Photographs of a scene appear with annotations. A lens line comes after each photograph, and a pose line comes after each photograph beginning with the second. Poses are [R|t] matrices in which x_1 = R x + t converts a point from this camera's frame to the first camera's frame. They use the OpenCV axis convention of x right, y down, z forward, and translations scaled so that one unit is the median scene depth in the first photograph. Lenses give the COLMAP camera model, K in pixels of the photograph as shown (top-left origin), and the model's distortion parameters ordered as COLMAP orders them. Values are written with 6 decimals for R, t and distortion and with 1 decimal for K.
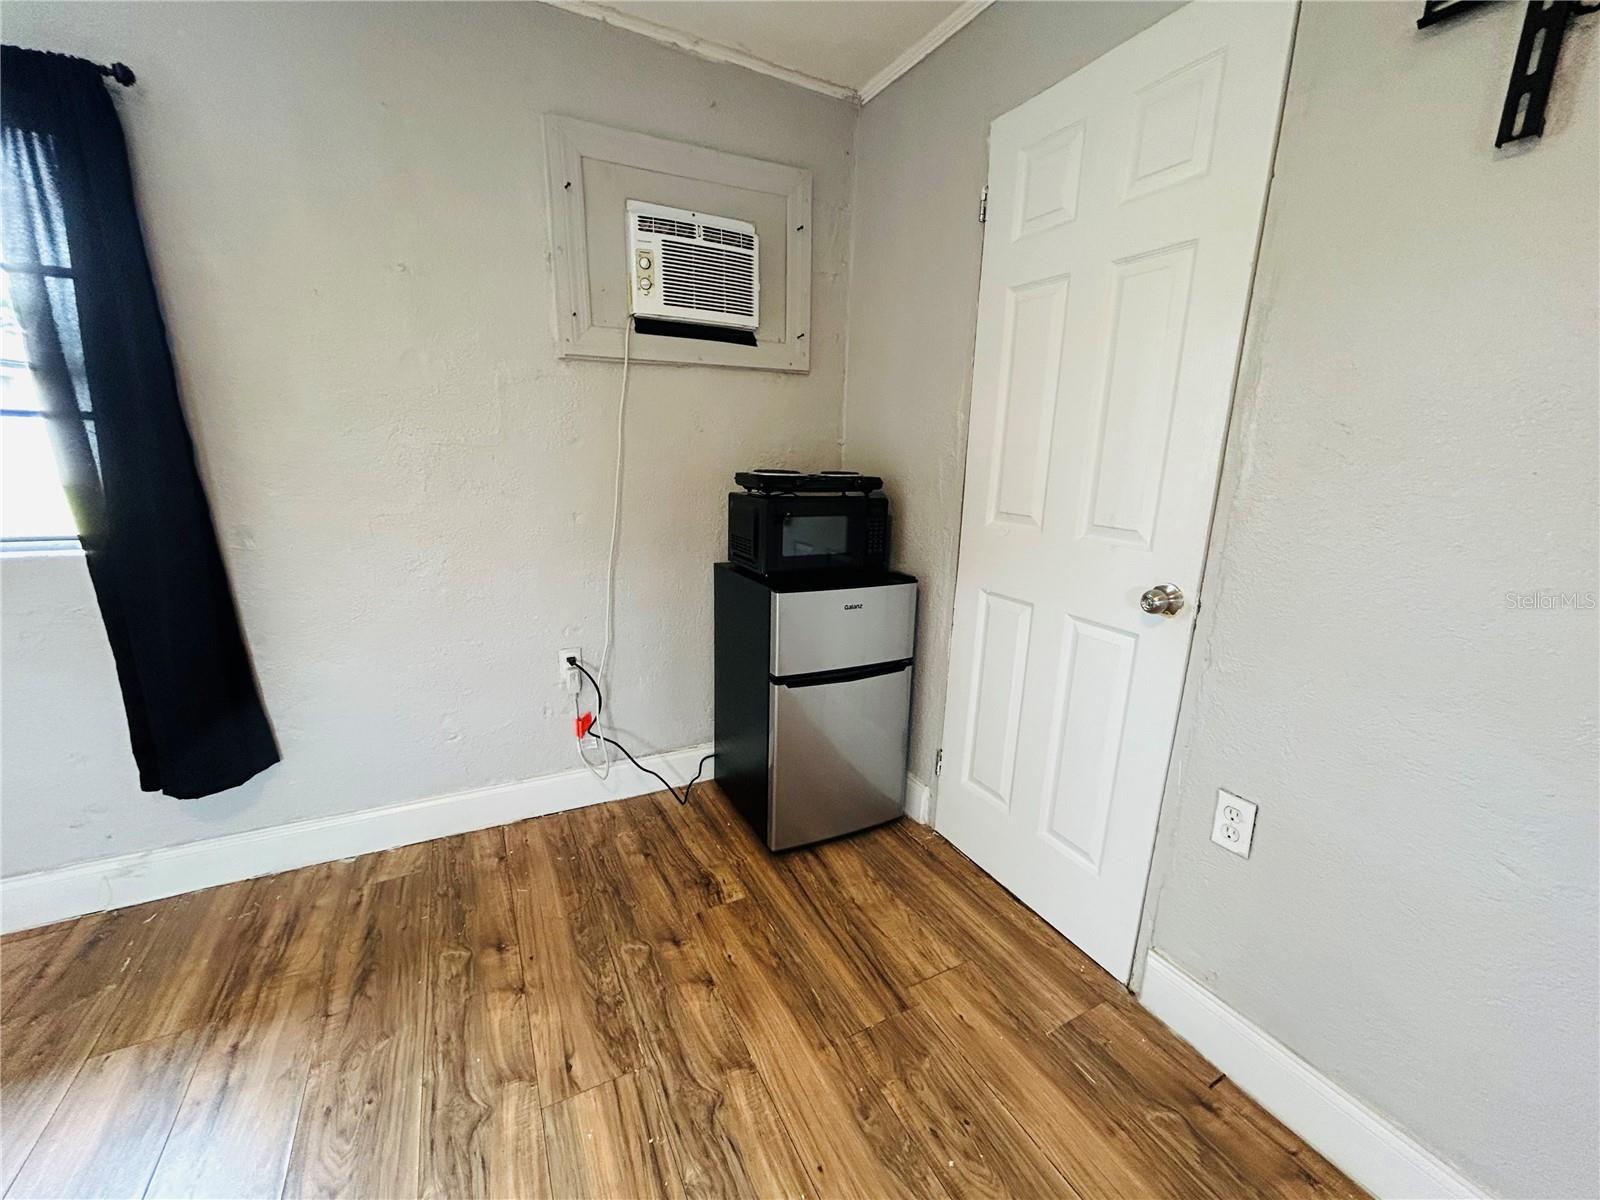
lens RADIAL K [[645.1, 0, 800.0], [0, 645.1, 600.0], [0, 0, 1]] dist [-0.002468, -0.000120]
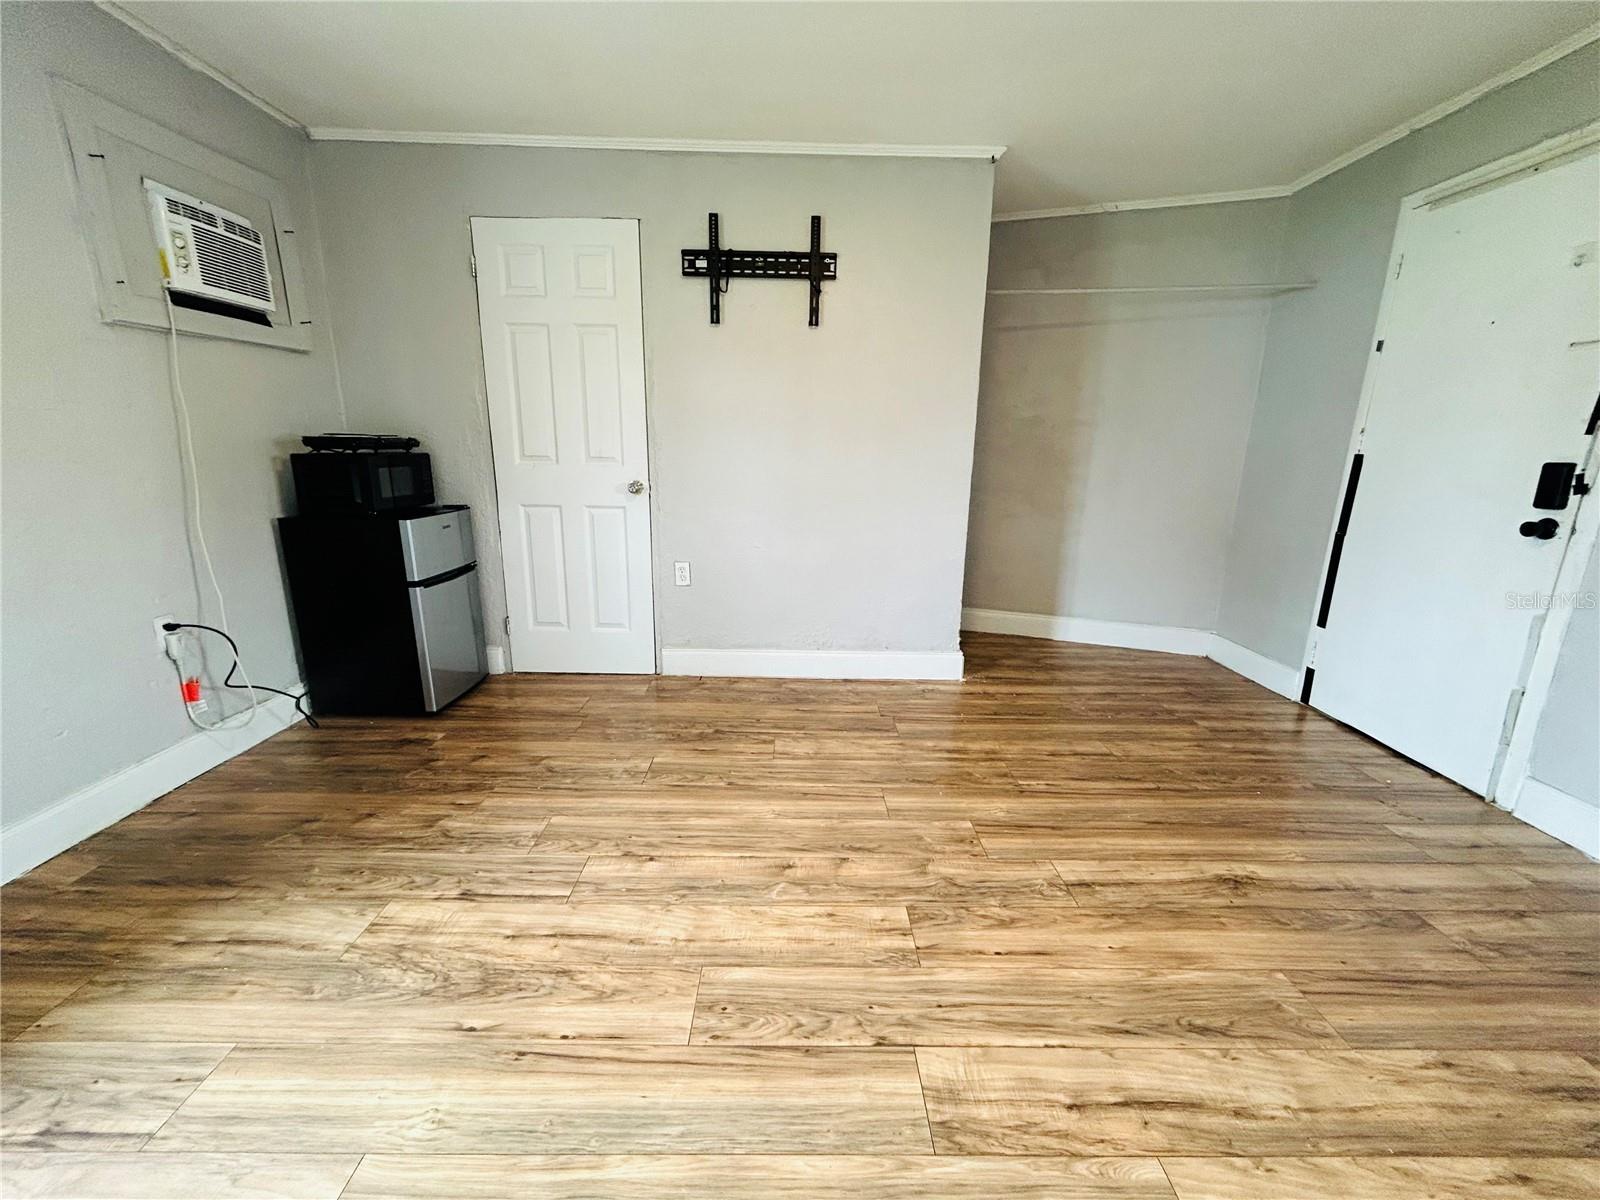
lens RADIAL K [[645.1, 0, 800.0], [0, 645.1, 600.0], [0, 0, 1]] dist [-0.002468, -0.000120]
pose [[0.460854, -0.229971, 0.857162, -0.827993], [0.198619, 0.968070, 0.152939, 0.105667], [-0.864965, 0.099766, 0.491816, -0.385839]]
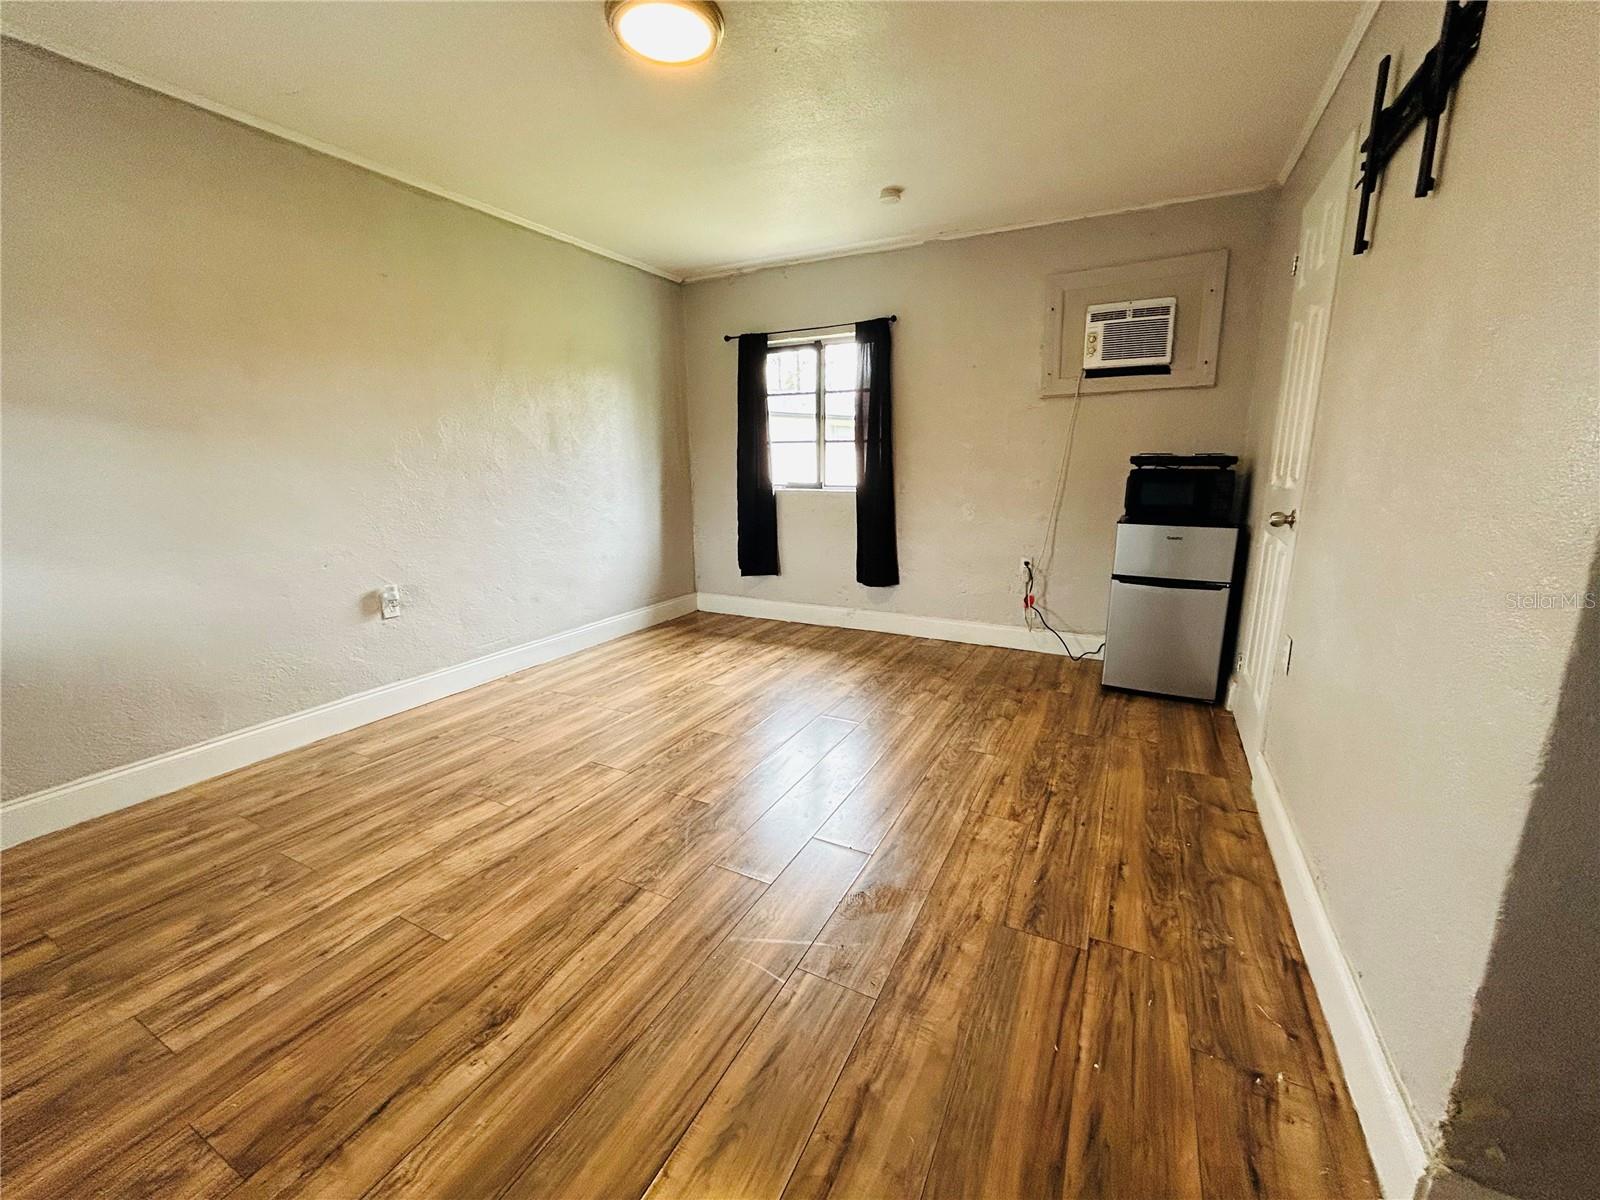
lens RADIAL K [[645.1, 0, 800.0], [0, 645.1, 600.0], [0, 0, 1]] dist [-0.002468, -0.000120]
pose [[0.569505, 0.144992, -0.809099, 0.842218], [-0.163471, 0.984637, 0.061385, 0.207684], [0.805569, 0.097305, 0.584458, -0.618380]]
